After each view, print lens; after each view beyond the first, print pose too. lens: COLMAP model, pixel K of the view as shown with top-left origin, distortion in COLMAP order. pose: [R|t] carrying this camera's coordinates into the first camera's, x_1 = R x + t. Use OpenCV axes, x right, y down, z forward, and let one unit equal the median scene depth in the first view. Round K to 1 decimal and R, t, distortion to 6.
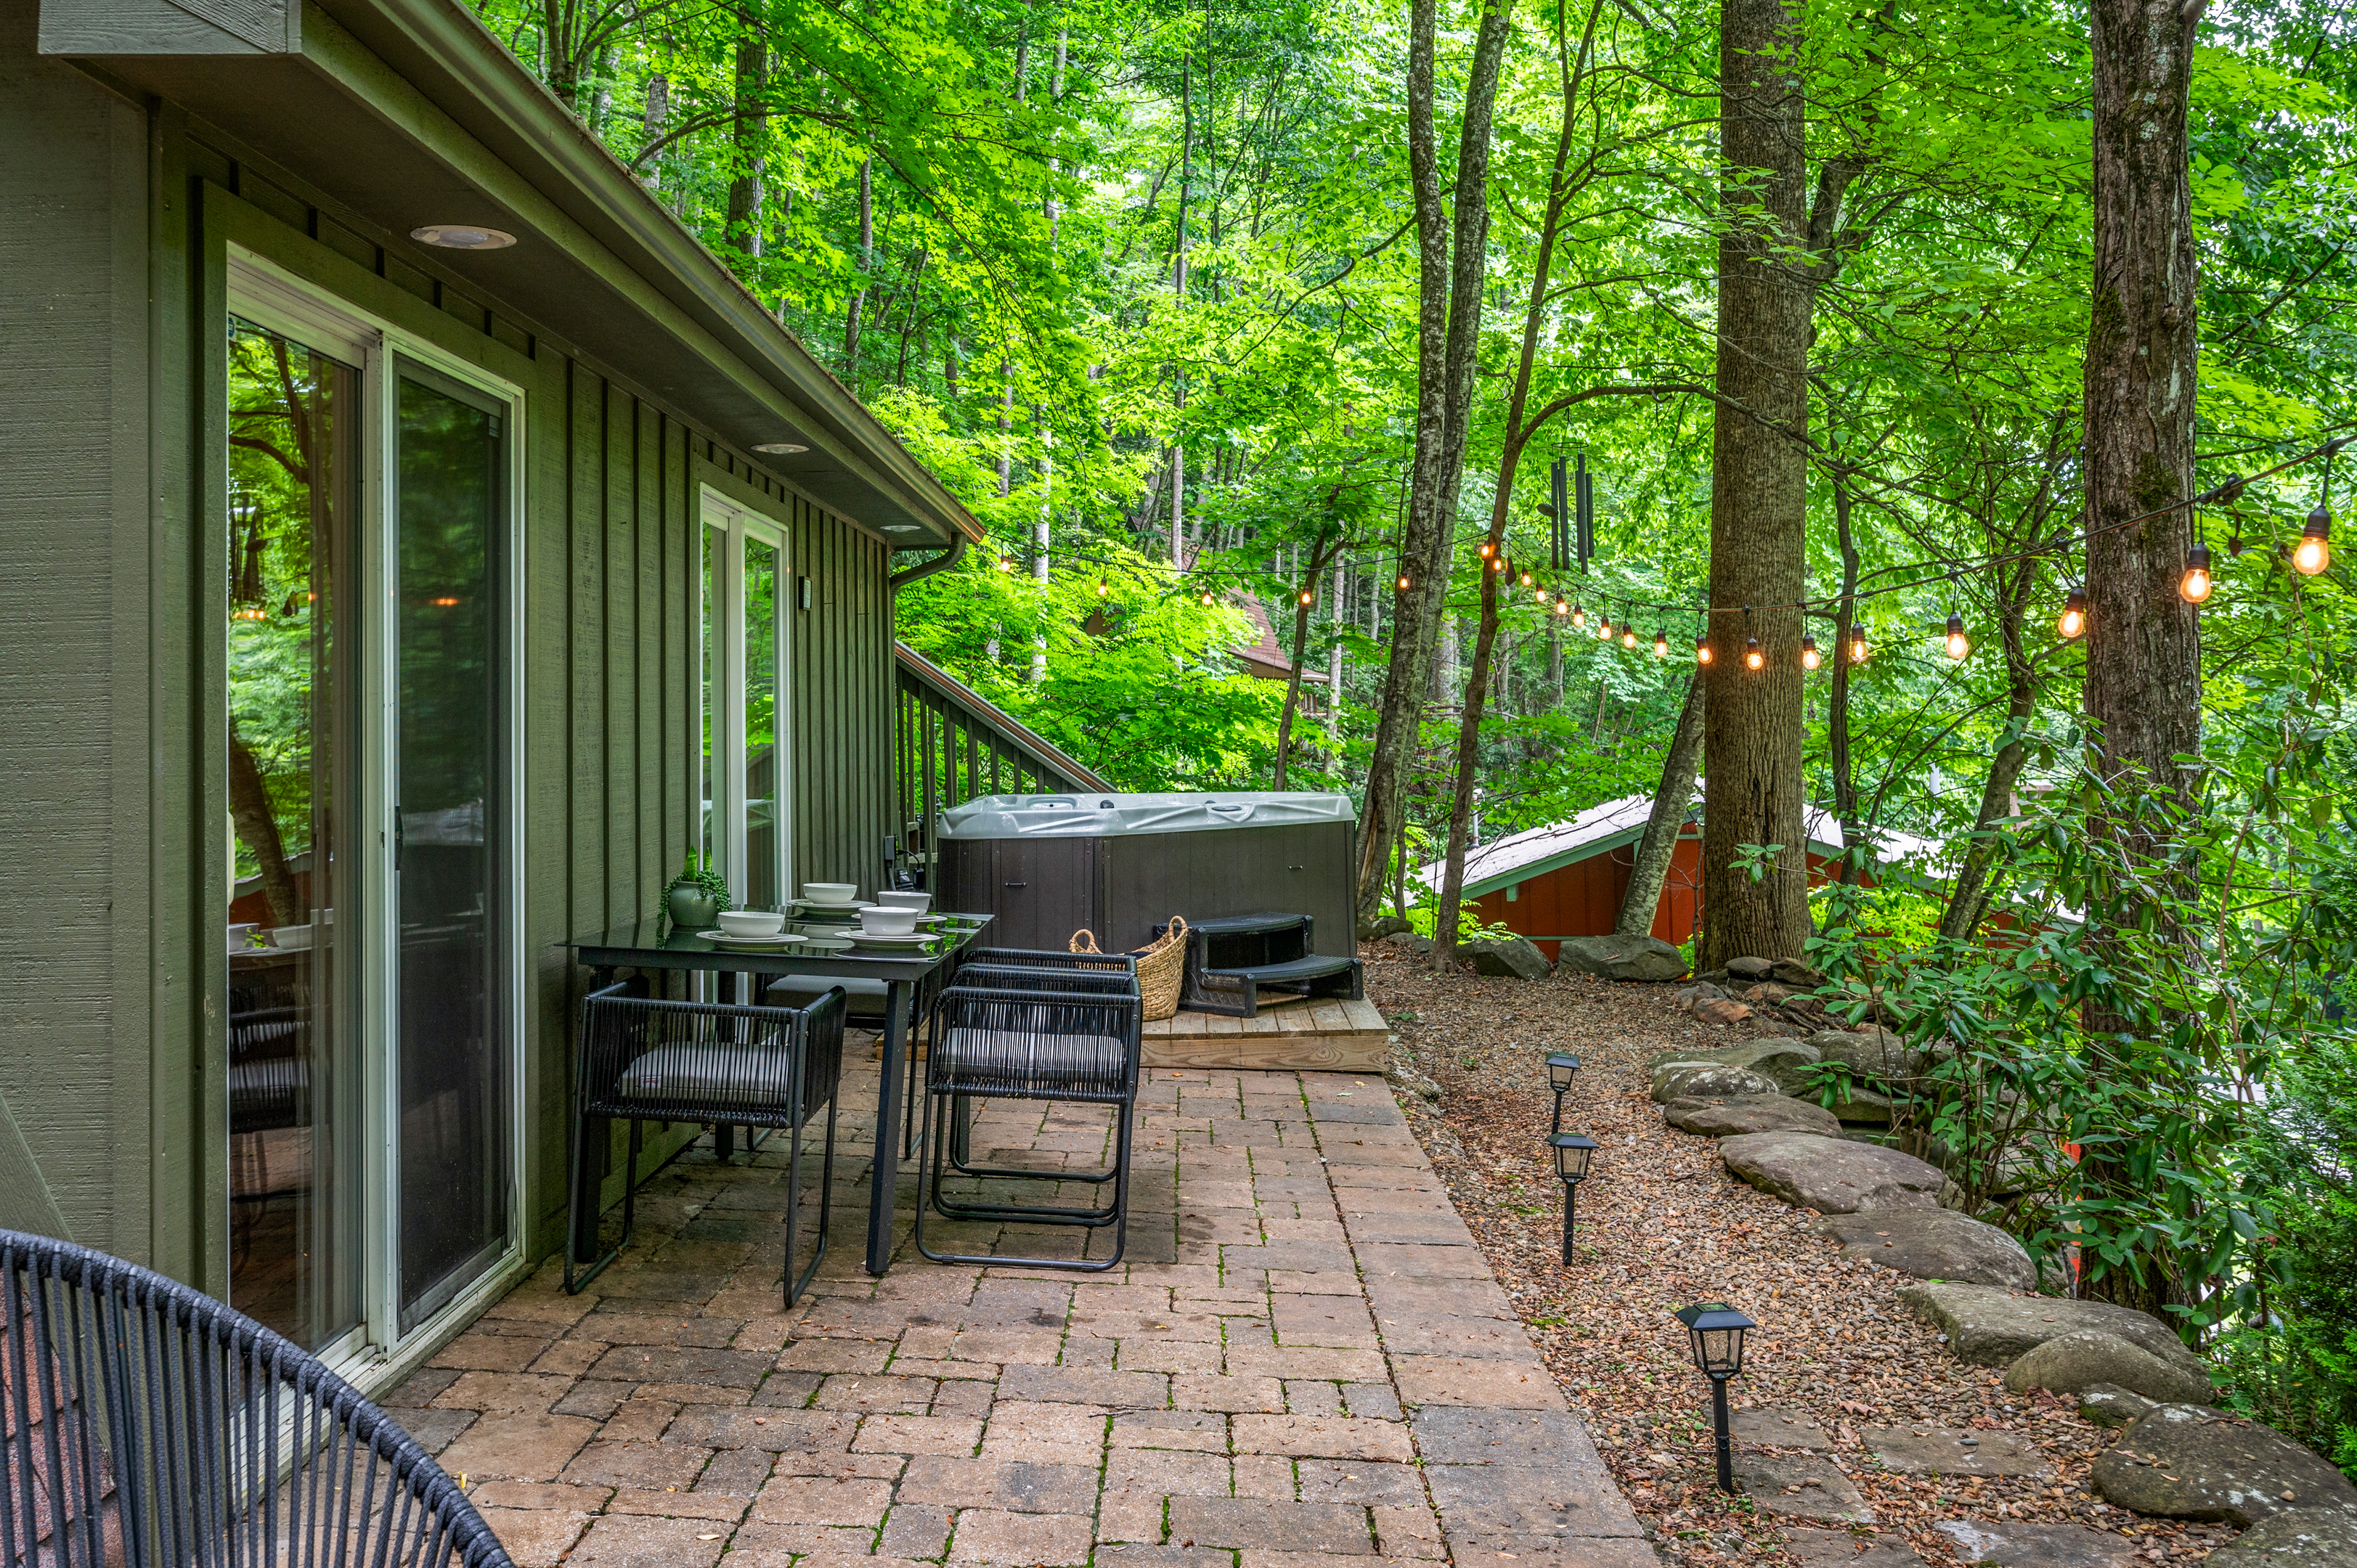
lens RADIAL K [[2063.8, 0, 1178.9], [0, 2063.8, 780.5], [0, 0, 1]] dist [-0.006418, 0.001183]
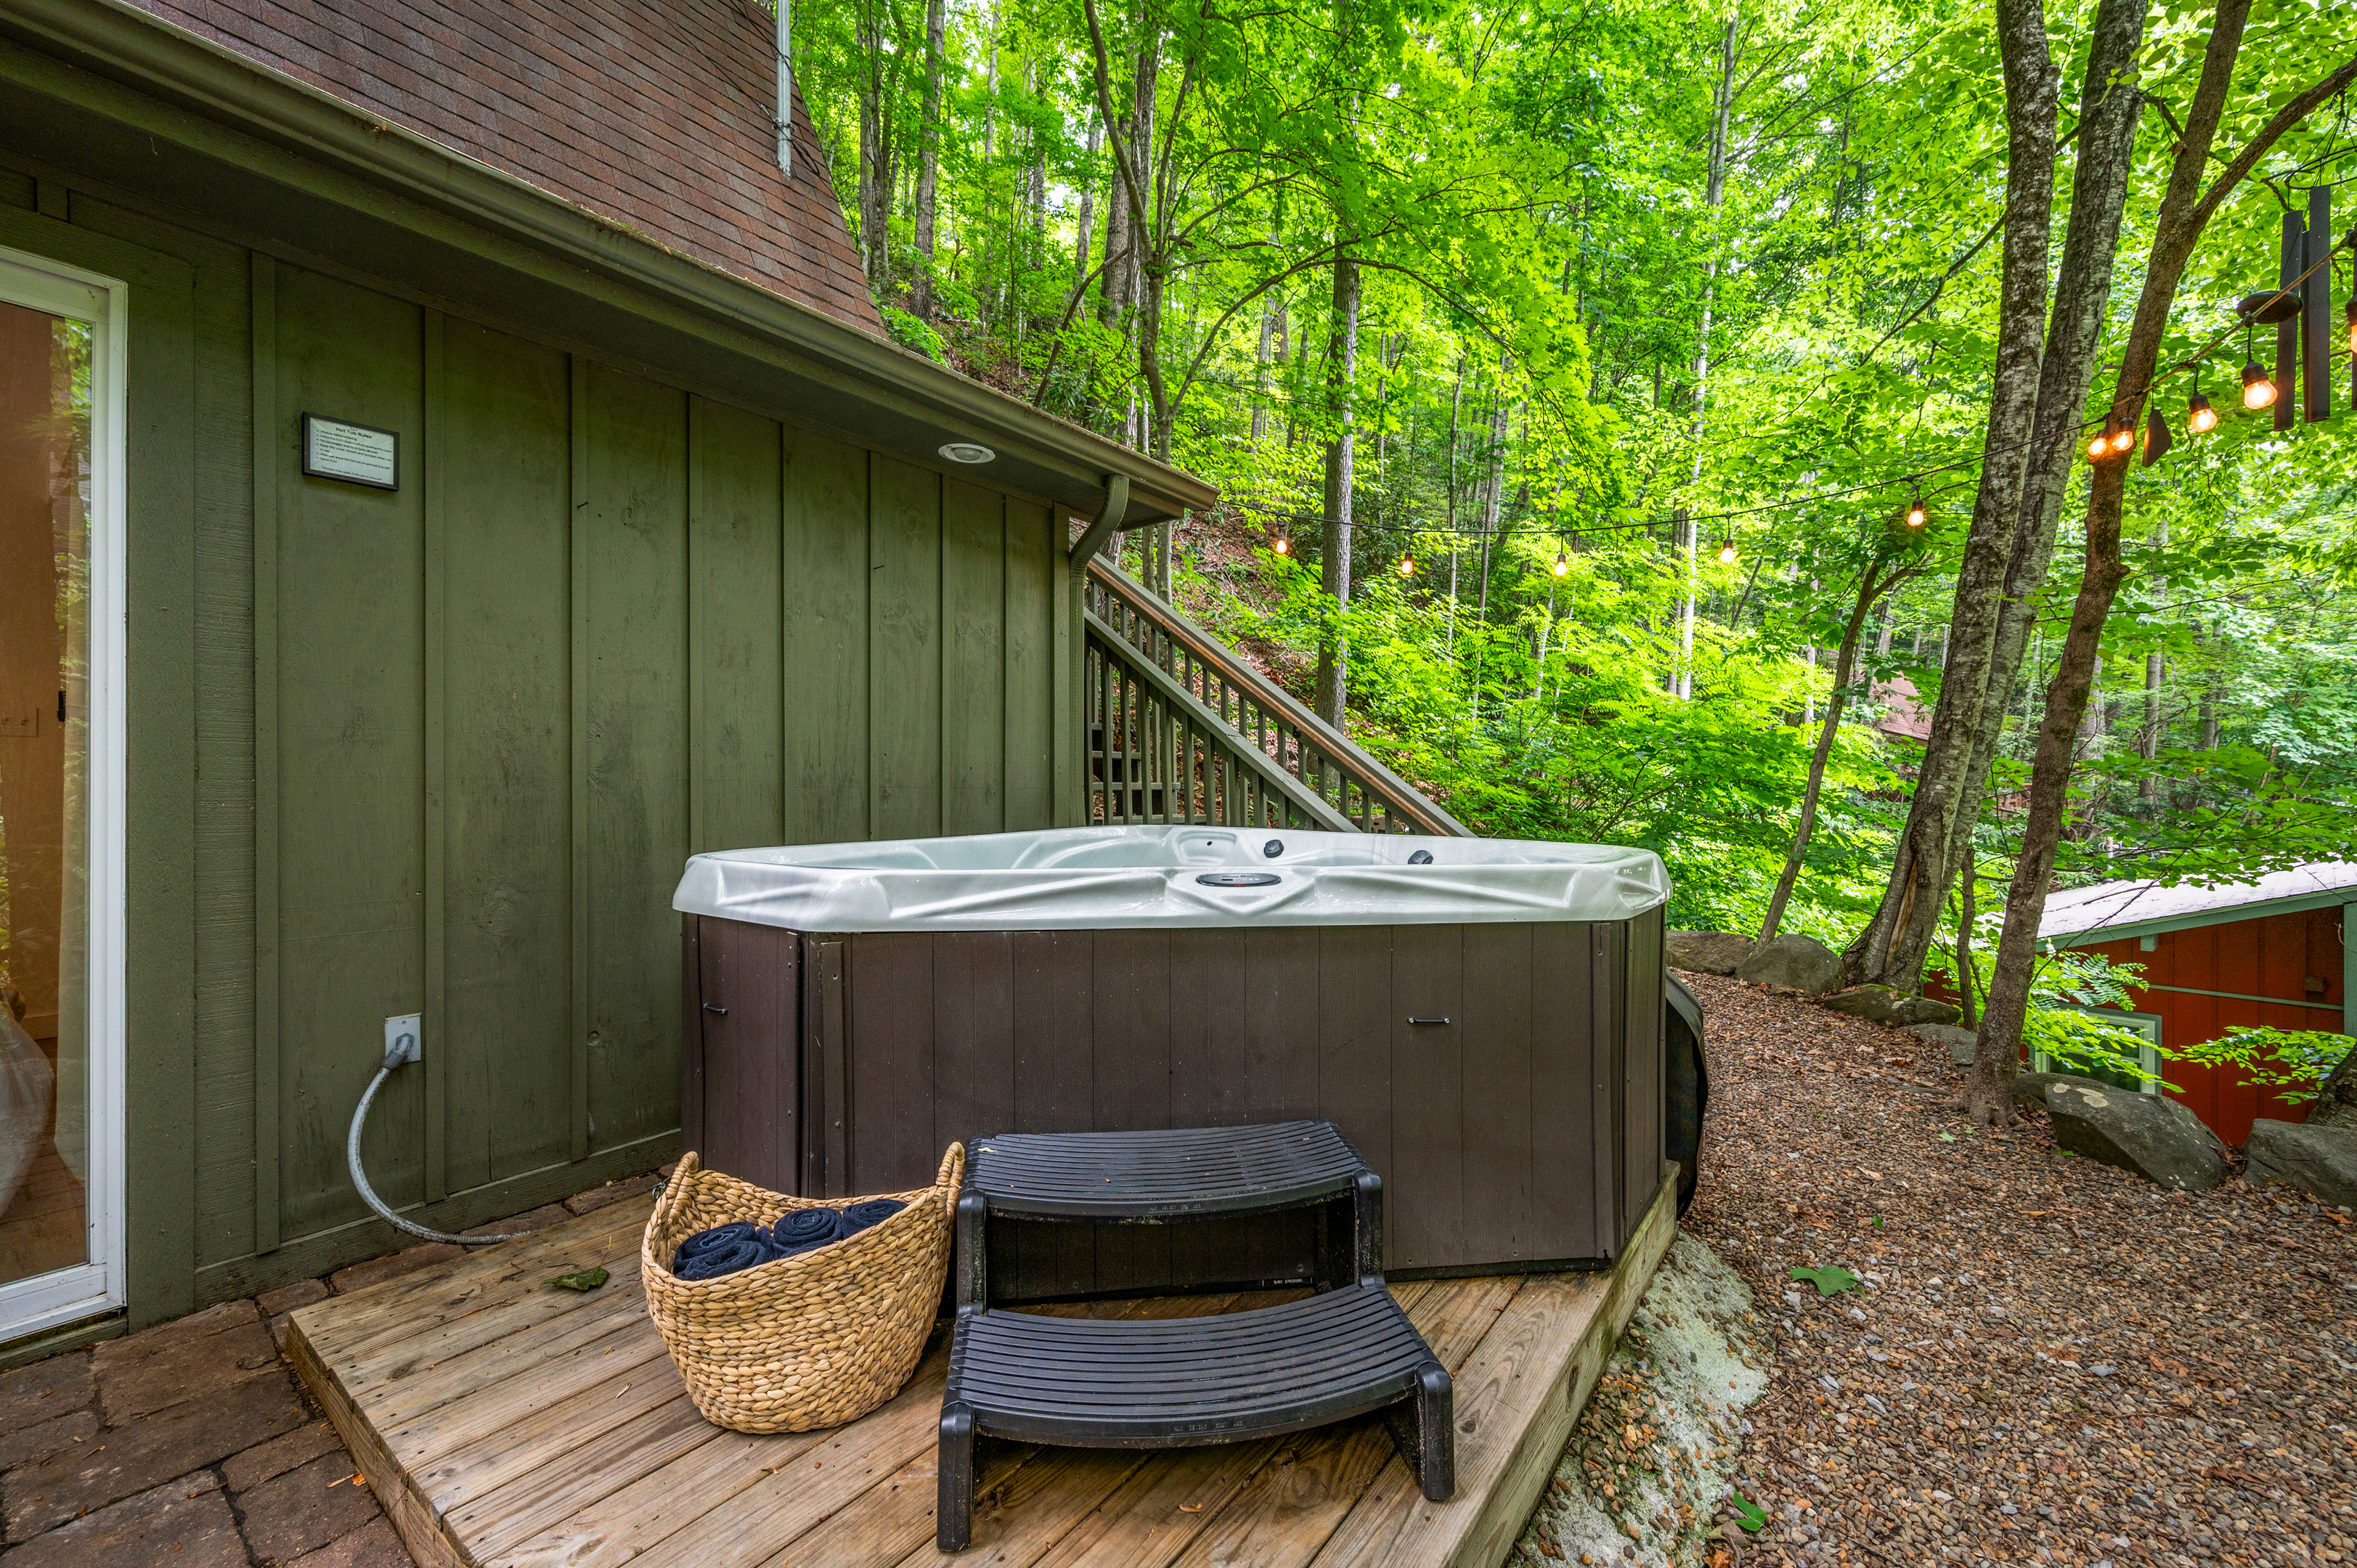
lens RADIAL K [[968.8, 0, 1145.9], [0, 968.8, 805.6], [0, 0, 1]] dist [-0.000012, 0.000046]
pose [[0.797294, 0.033643, -0.602653, 0.083215], [-0.032122, 0.999396, 0.013295, -0.003114], [0.602736, 0.008758, 0.797892, 0.503103]]
